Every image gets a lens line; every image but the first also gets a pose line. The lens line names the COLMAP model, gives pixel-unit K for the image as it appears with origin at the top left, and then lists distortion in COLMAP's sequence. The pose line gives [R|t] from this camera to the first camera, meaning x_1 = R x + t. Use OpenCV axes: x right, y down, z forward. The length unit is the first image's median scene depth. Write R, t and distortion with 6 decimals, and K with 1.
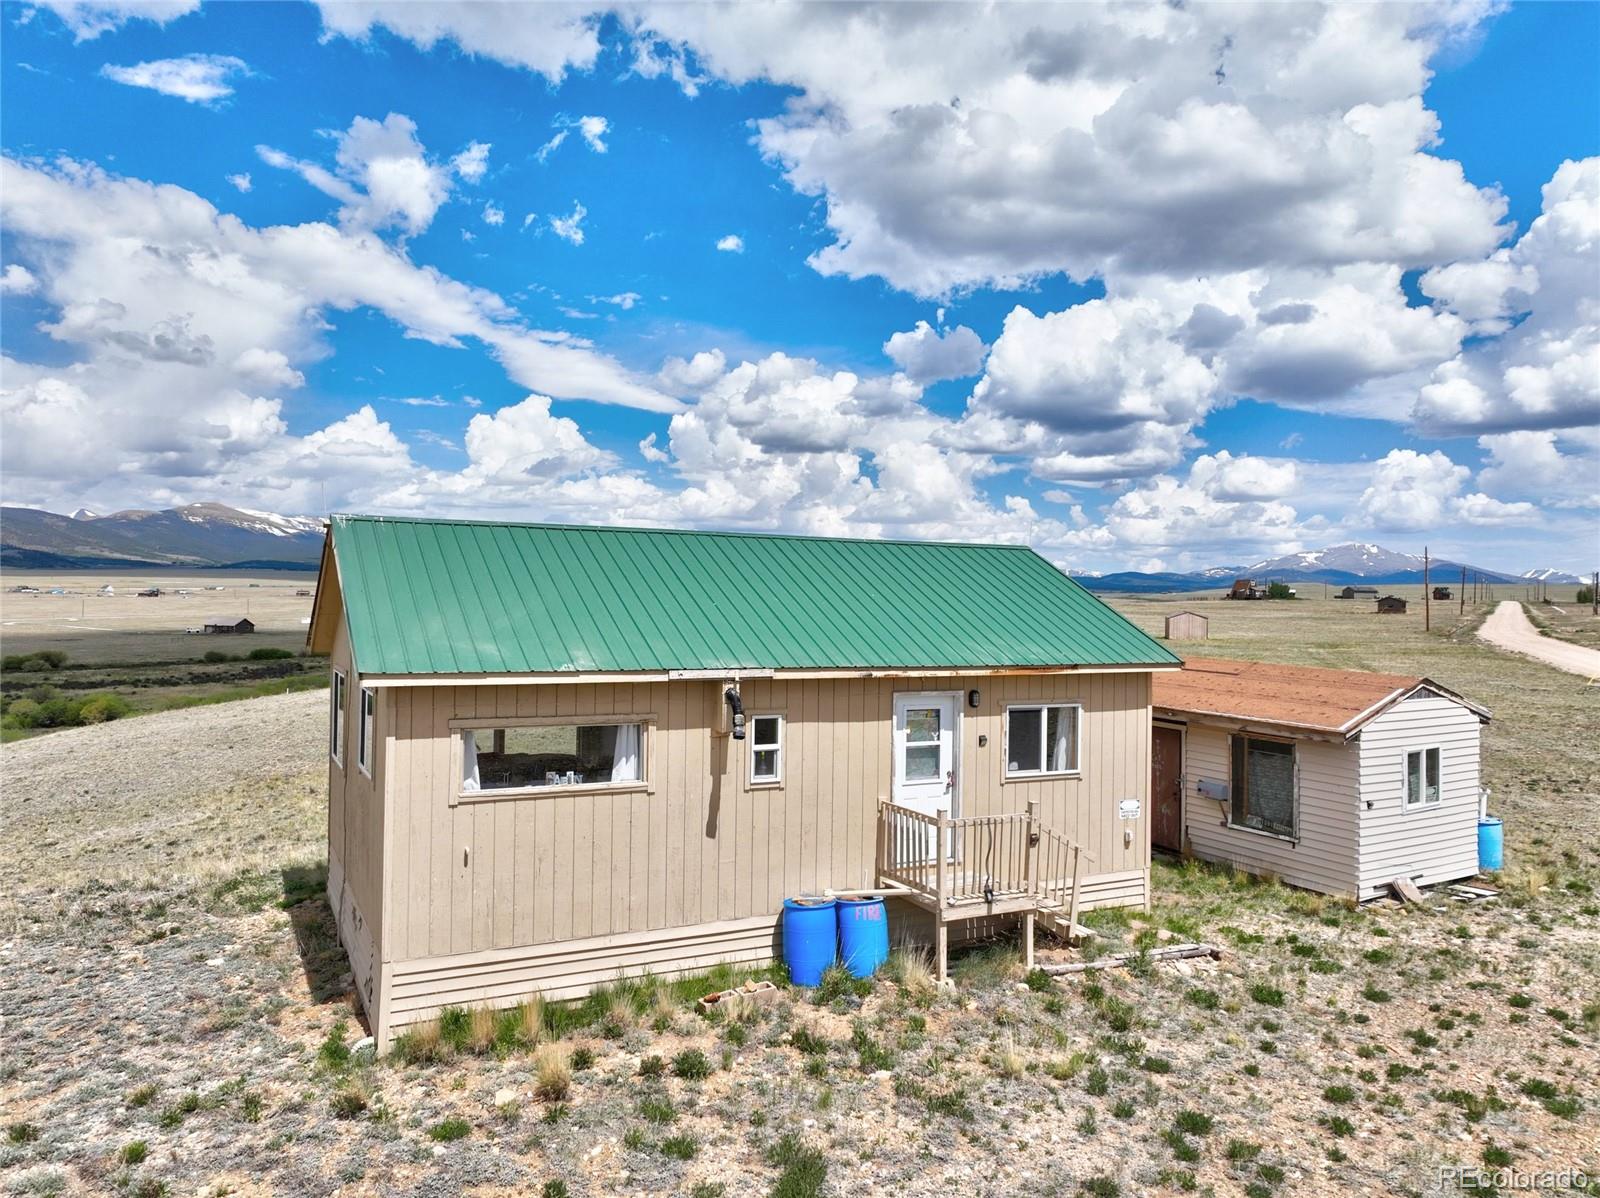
lens RADIAL K [[1128.8, 0, 795.2], [0, 1128.8, 594.6], [0, 0, 1]] dist [0.003877, 0.006228]
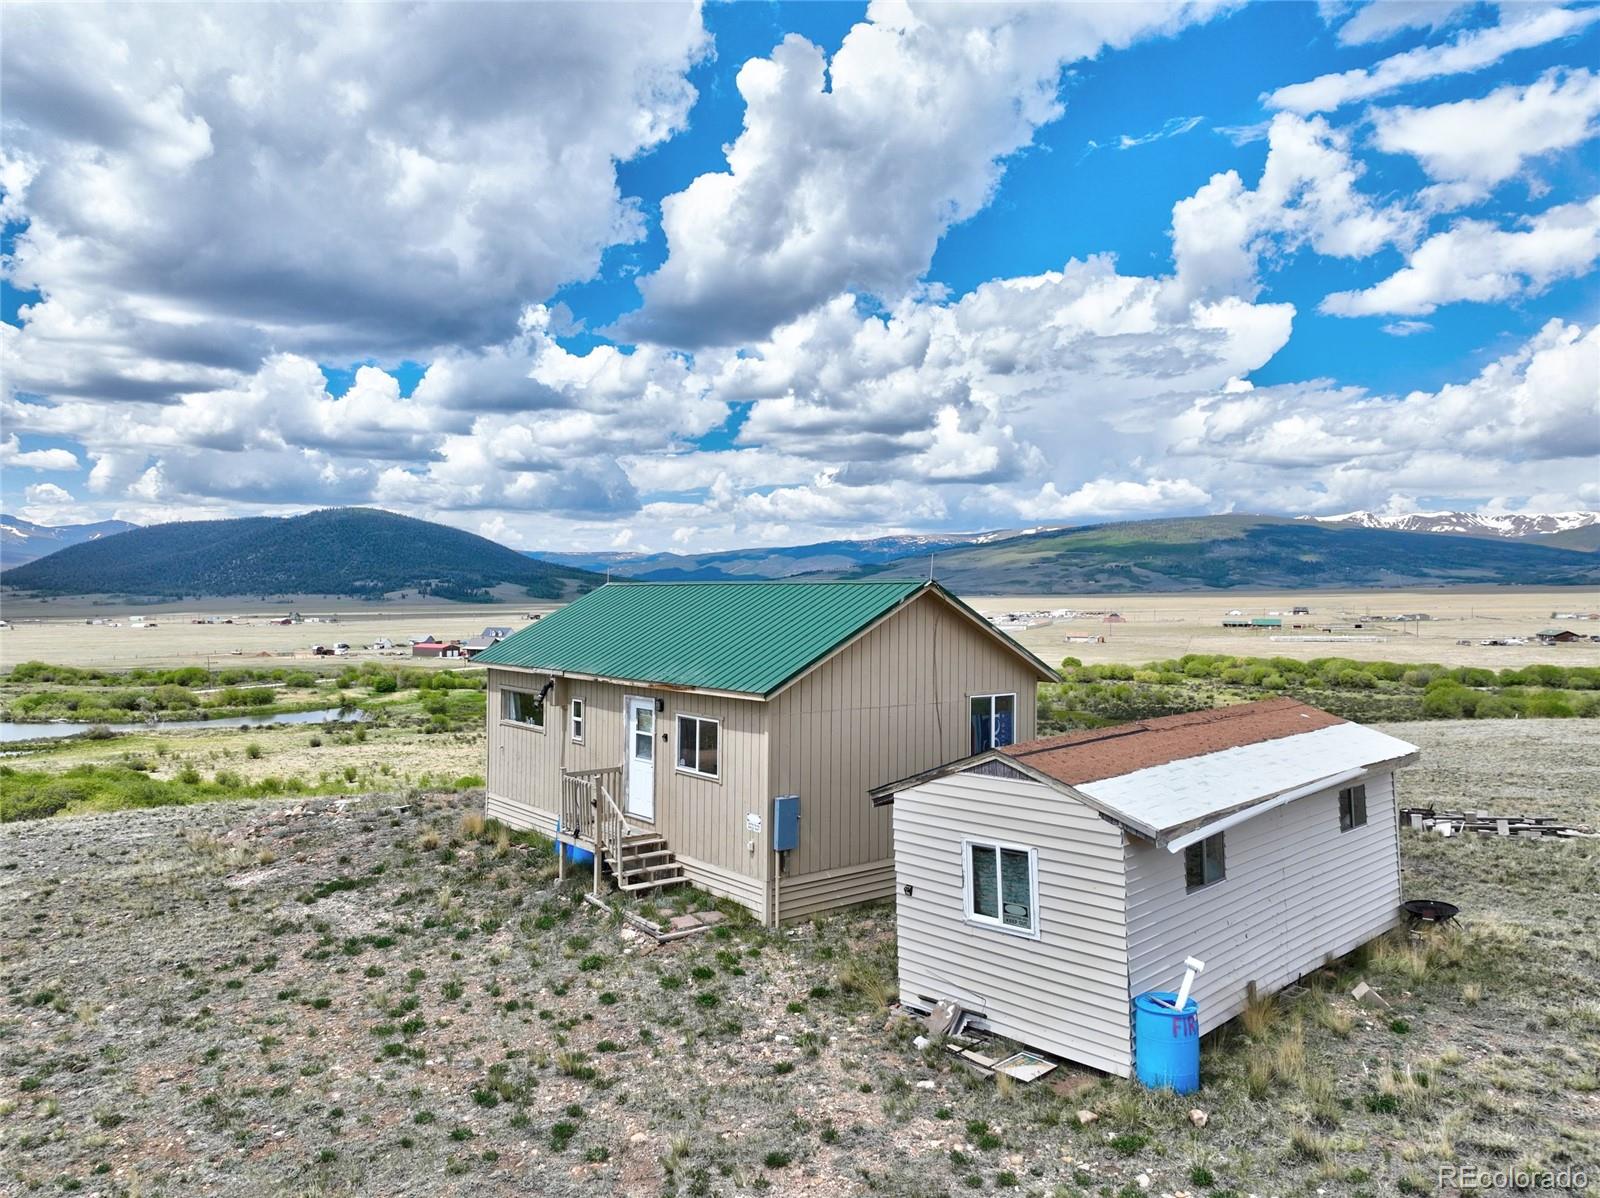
lens RADIAL K [[1128.8, 0, 811.3], [0, 1128.8, 566.2], [0, 0, 1]] dist [0.003877, 0.006228]
pose [[0.222701, -0.040393, -0.974050, 1.486268], [0.002362, 0.999161, -0.040895, -0.018484], [0.974884, 0.006807, 0.222610, 0.851112]]
